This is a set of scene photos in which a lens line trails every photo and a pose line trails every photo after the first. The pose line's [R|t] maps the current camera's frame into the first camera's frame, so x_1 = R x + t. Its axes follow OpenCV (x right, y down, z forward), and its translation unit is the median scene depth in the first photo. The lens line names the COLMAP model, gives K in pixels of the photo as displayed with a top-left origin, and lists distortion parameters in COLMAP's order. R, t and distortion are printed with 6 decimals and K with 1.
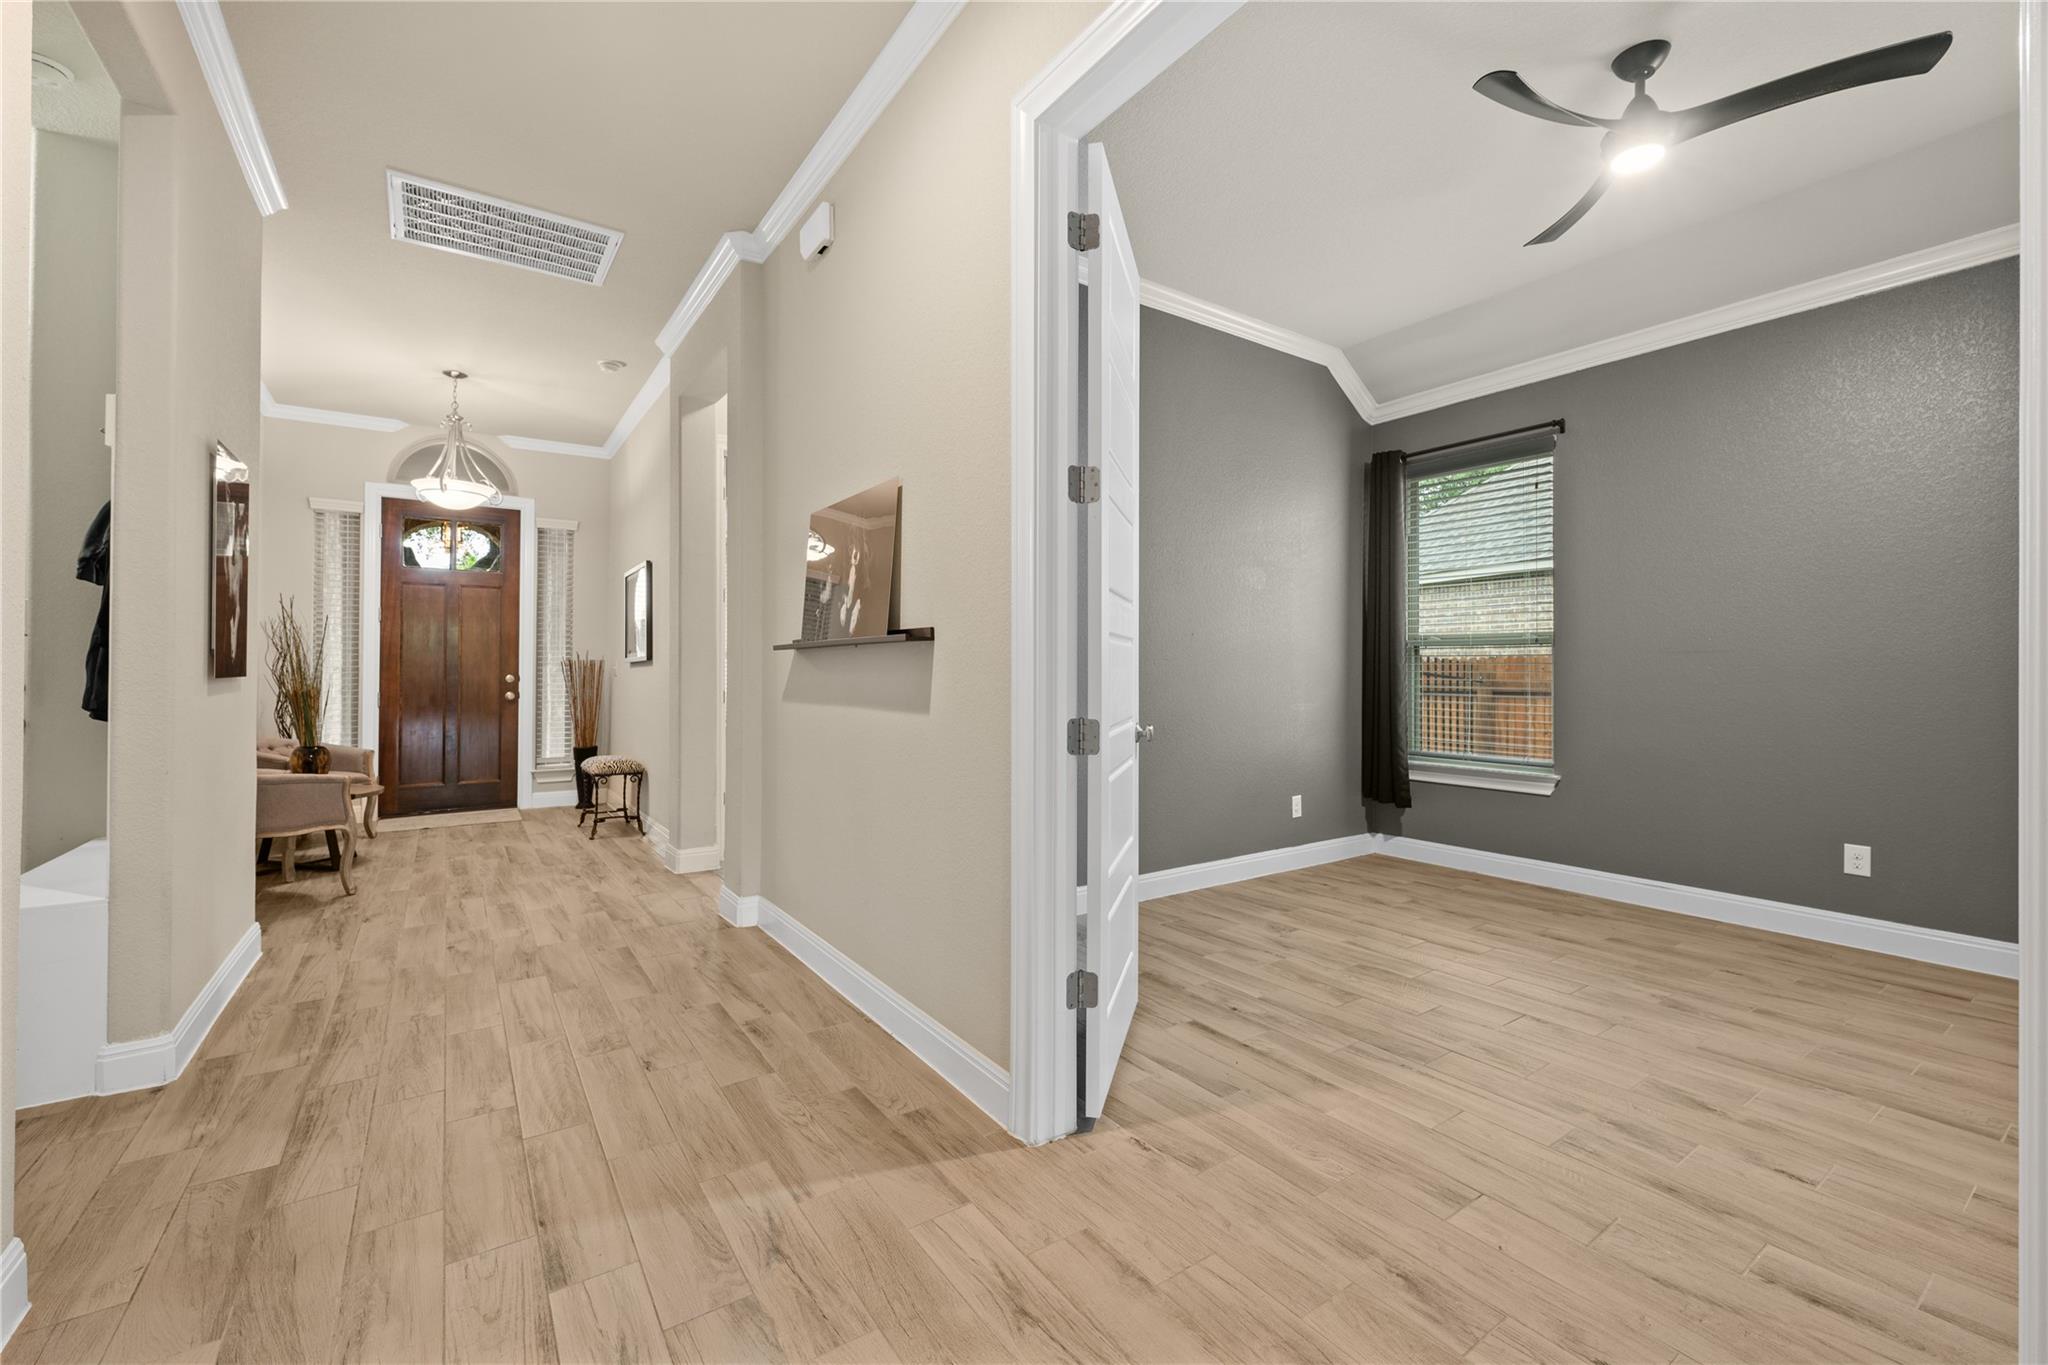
lens RADIAL K [[861.5, 0, 1013.3], [0, 861.5, 664.6], [0, 0, 1]] dist [0.002914, 0.000161]
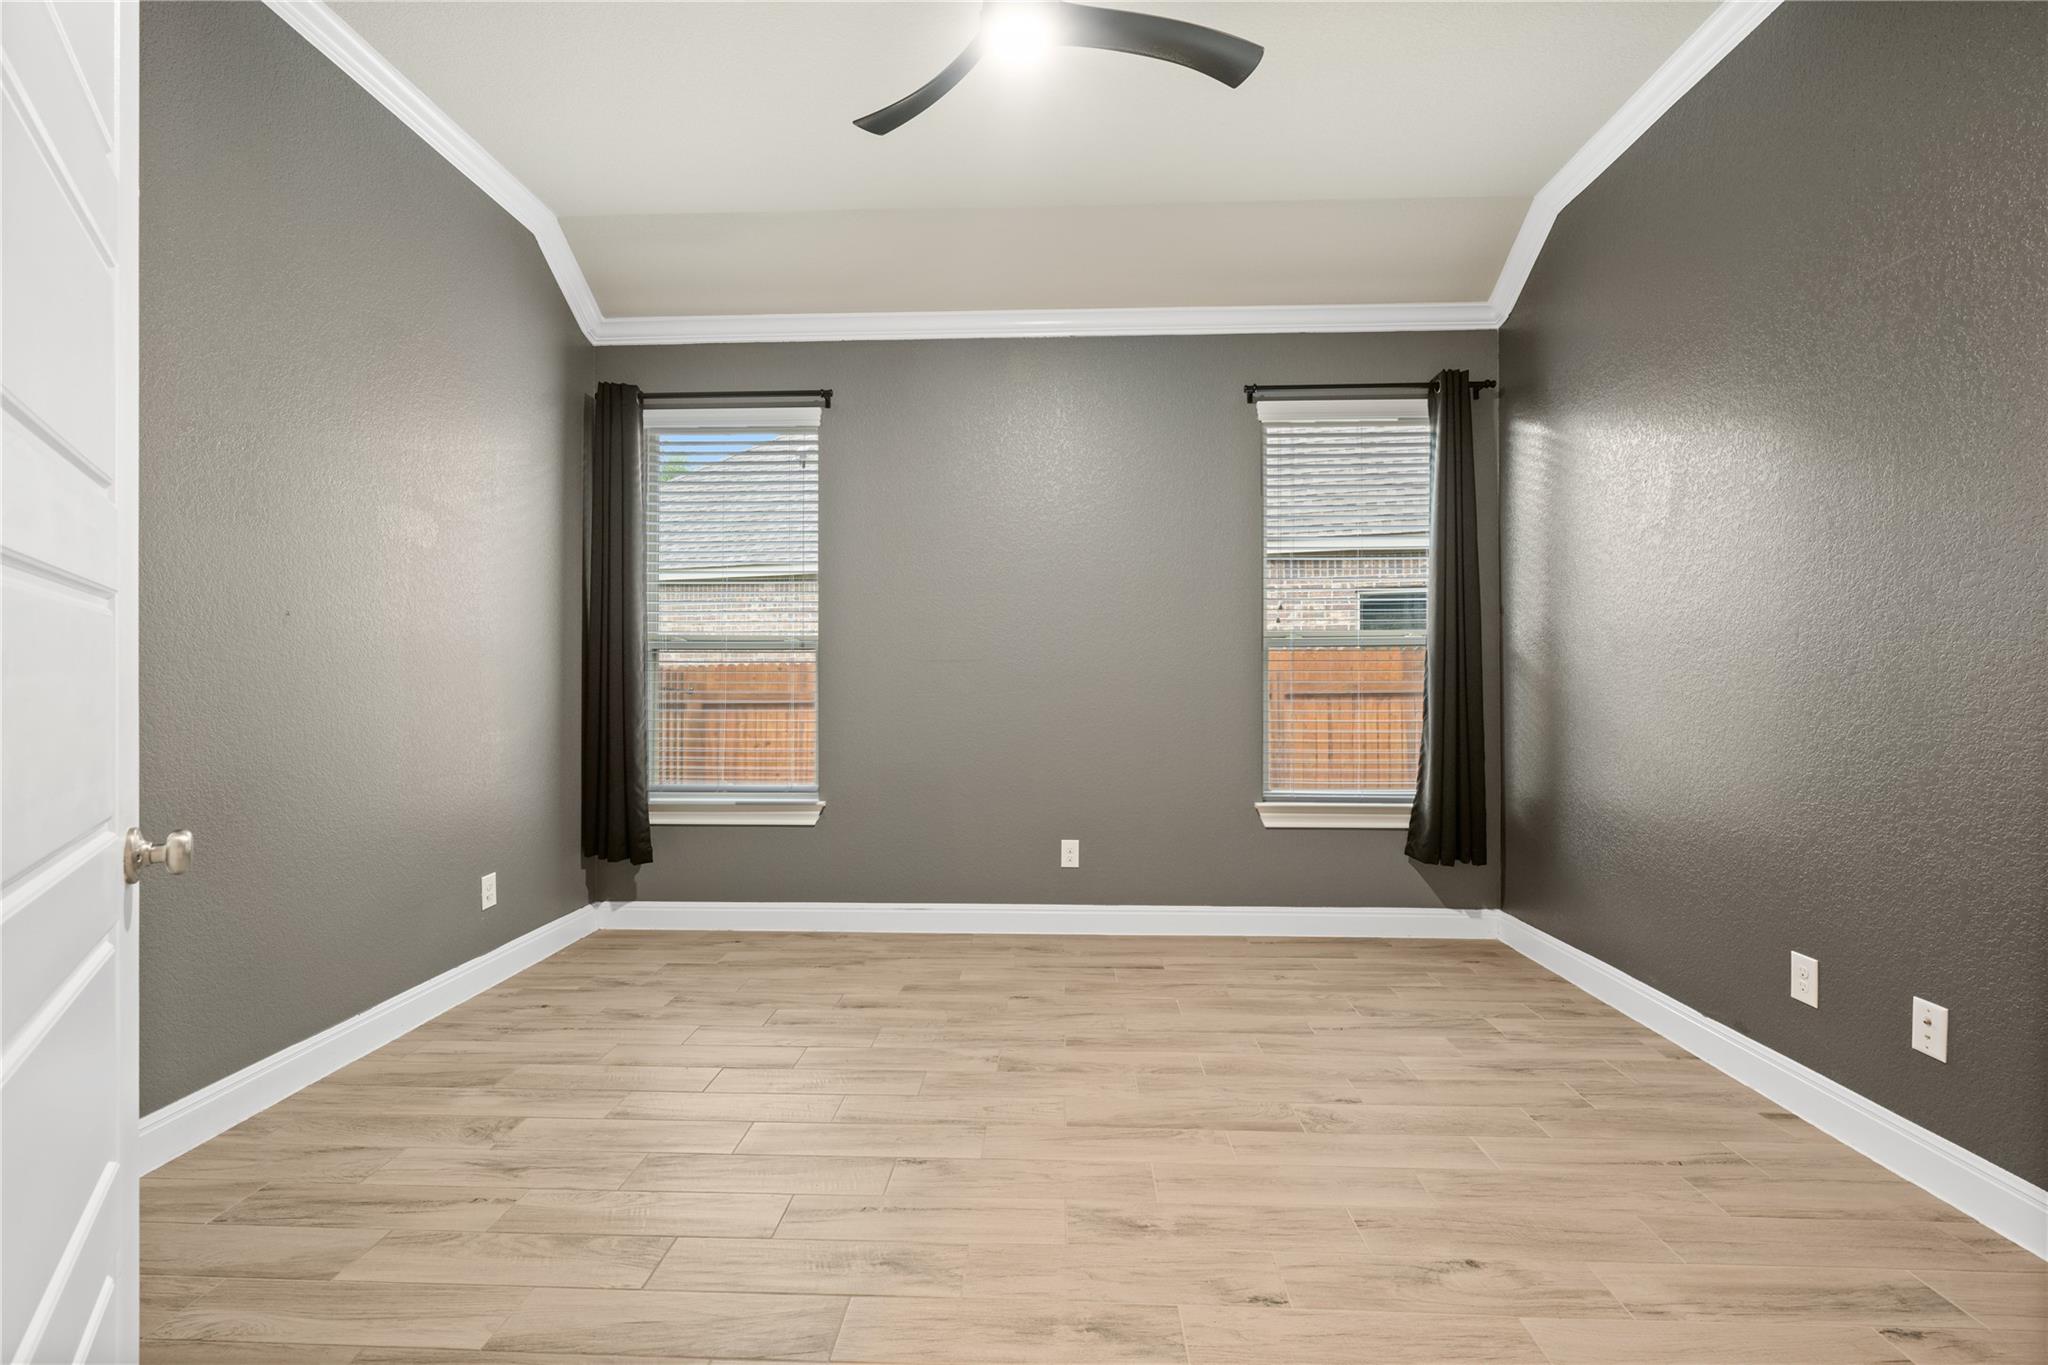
lens RADIAL K [[861.5, 0, 1016.7], [0, 861.5, 681.0], [0, 0, 1]] dist [0.002914, 0.000161]
pose [[0.596223, -0.002291, 0.802816, 0.052937], [-0.004408, 0.999972, 0.006127, 0.000924], [-0.802807, -0.007191, 0.596196, 0.348183]]
